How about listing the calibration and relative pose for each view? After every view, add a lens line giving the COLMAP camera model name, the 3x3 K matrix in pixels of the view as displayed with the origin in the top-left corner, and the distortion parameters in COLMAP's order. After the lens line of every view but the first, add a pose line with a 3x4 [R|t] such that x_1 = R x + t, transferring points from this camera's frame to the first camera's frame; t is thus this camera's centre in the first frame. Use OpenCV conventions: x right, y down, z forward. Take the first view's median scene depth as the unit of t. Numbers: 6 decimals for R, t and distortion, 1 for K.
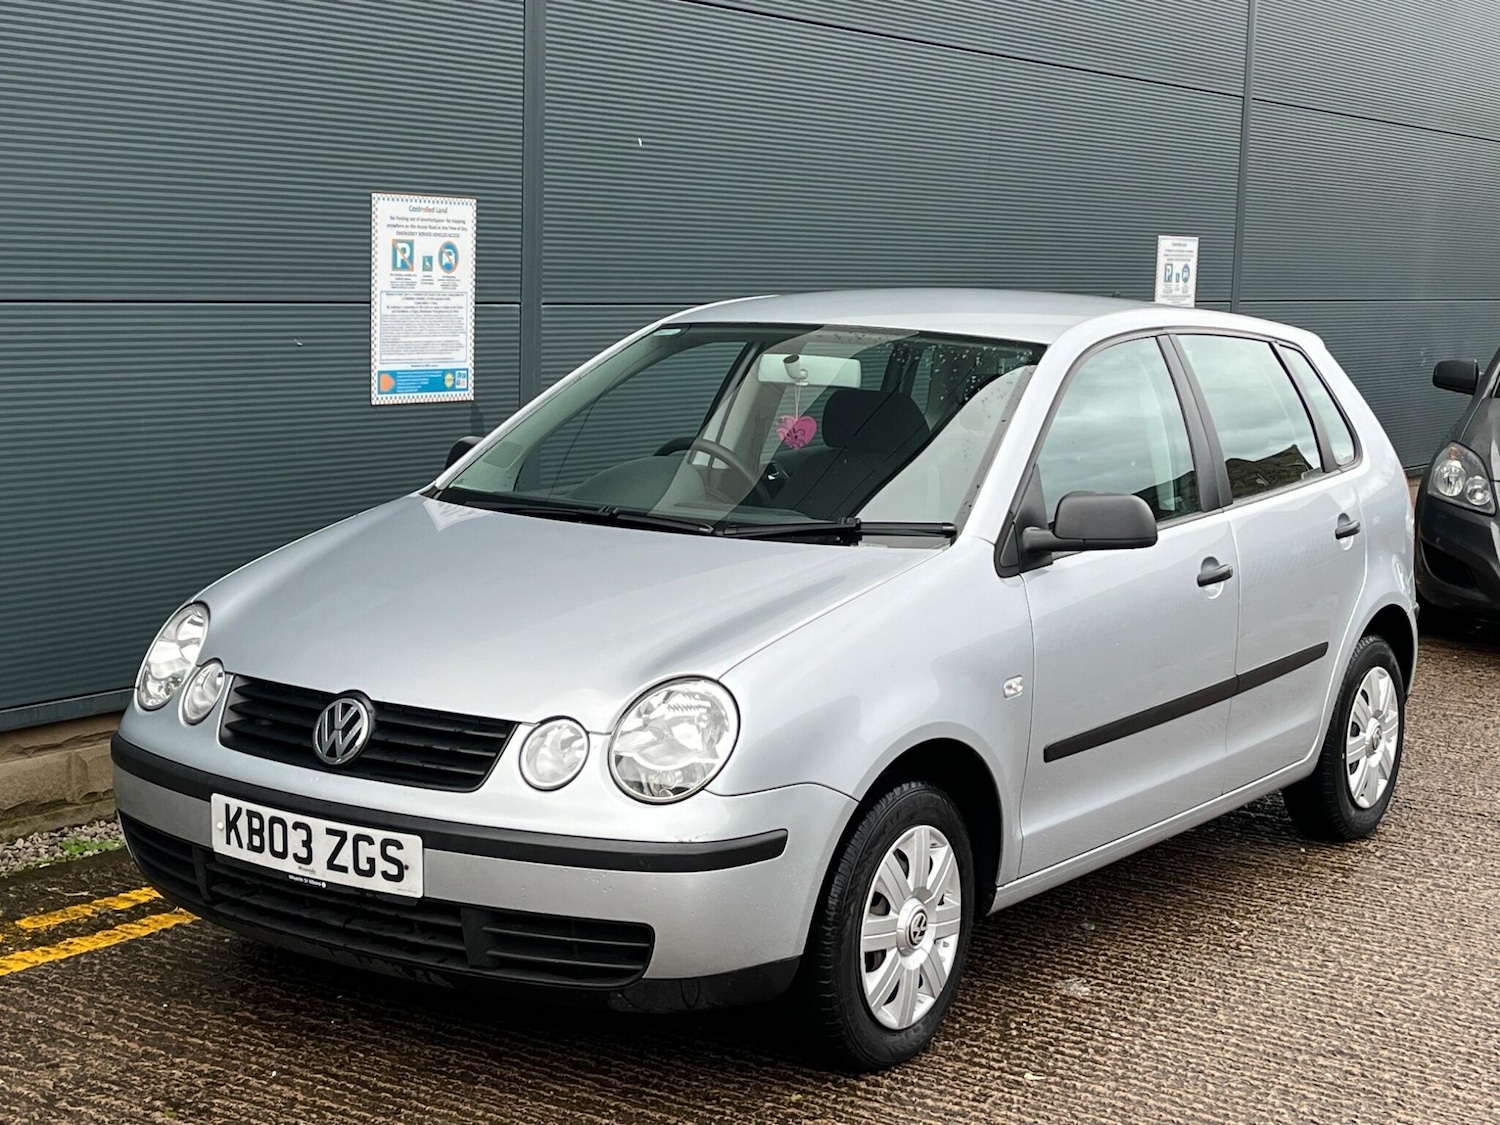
lens RADIAL K [[2469.0, 0, 745.3], [0, 2469.0, 587.0], [0, 0, 1]] dist [0.055395, 0.000000]
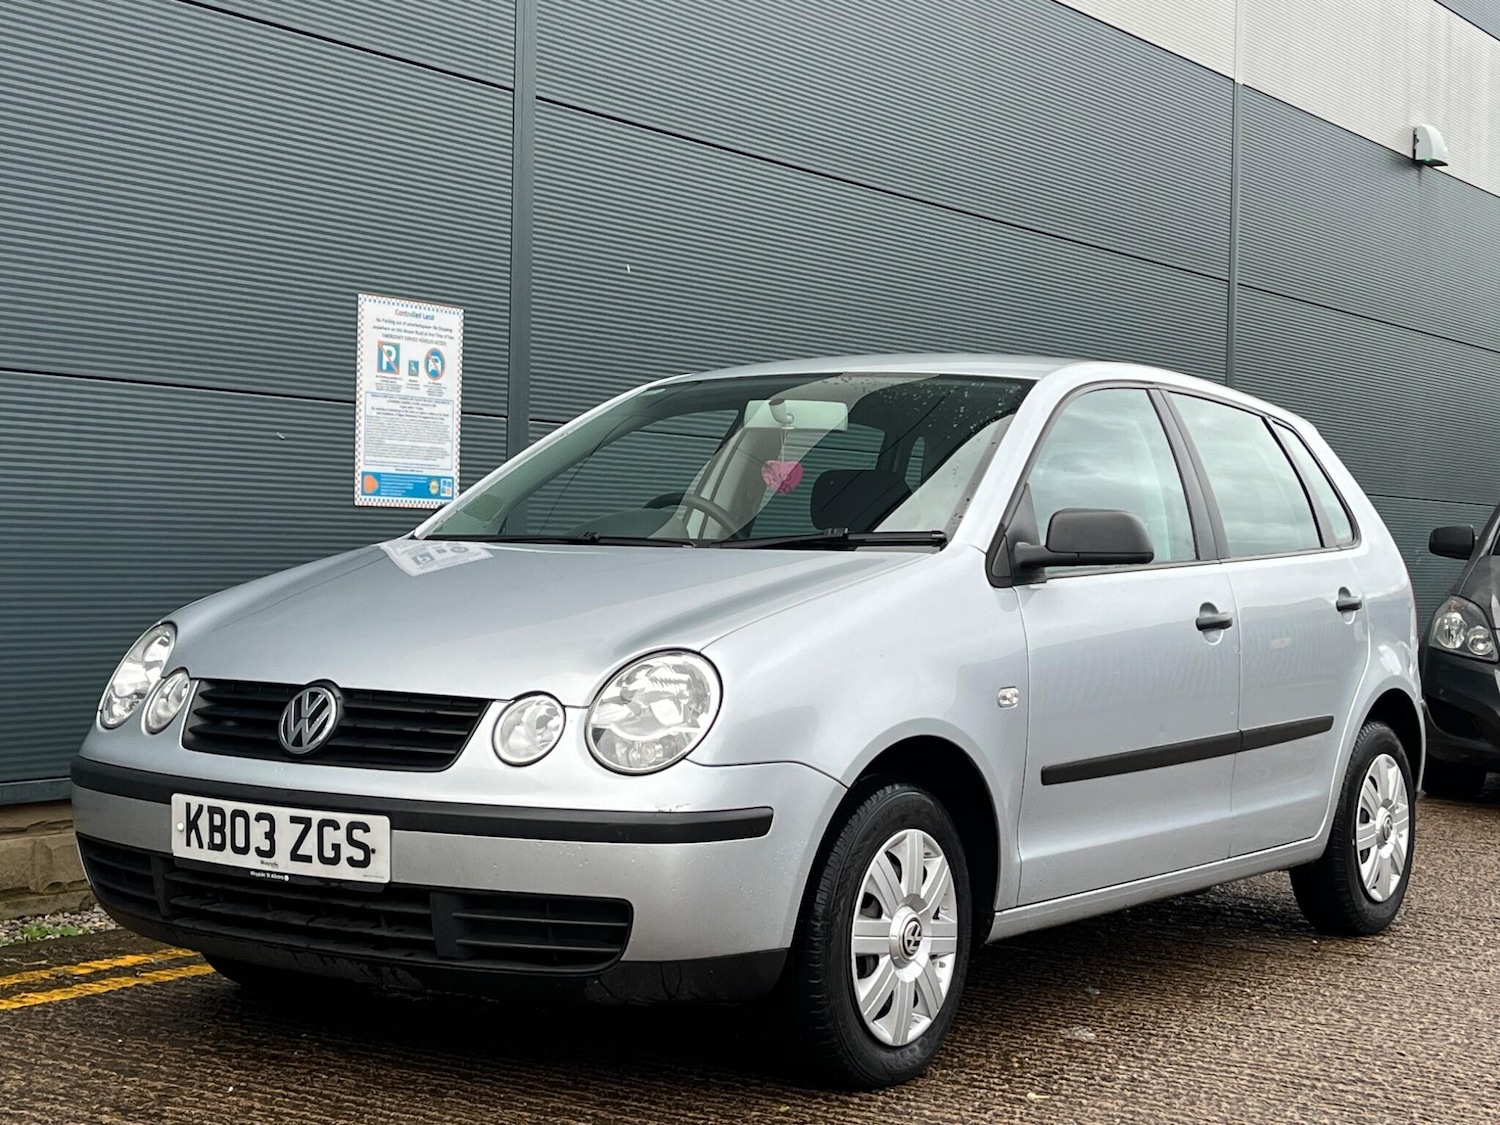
lens RADIAL K [[2469.0, 0, 741.4], [0, 2469.0, 565.5], [0, 0, 1]] dist [0.055395, 0.000000]
pose [[0.999985, -0.005514, -0.000714, 0.004926], [0.005376, 0.991687, -0.128562, 0.103784], [0.001417, 0.128556, 0.991701, 0.033468]]
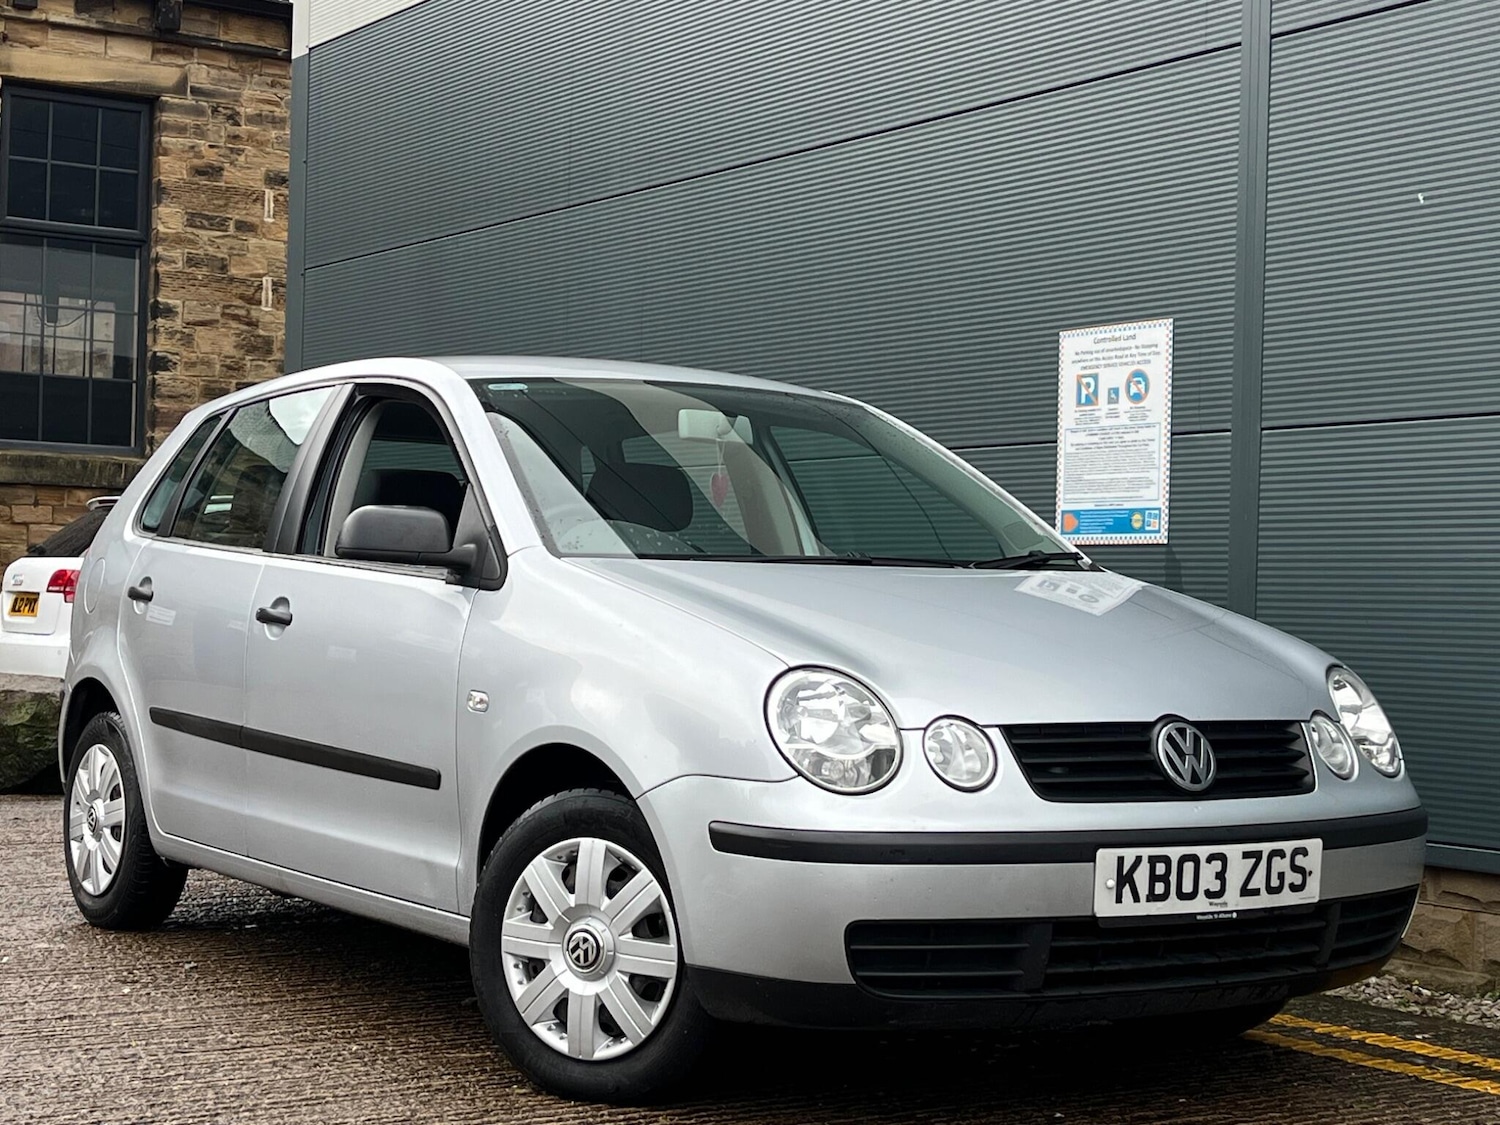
lens RADIAL K [[2469.0, 0, 721.0], [0, 2469.0, 569.1], [0, 0, 1]] dist [0.055395, 0.000000]
pose [[-0.392587, -0.054871, -0.918077, 1.061531], [-0.158869, 0.987259, 0.008929, -0.069500], [0.905890, 0.149359, -0.396302, 1.691789]]
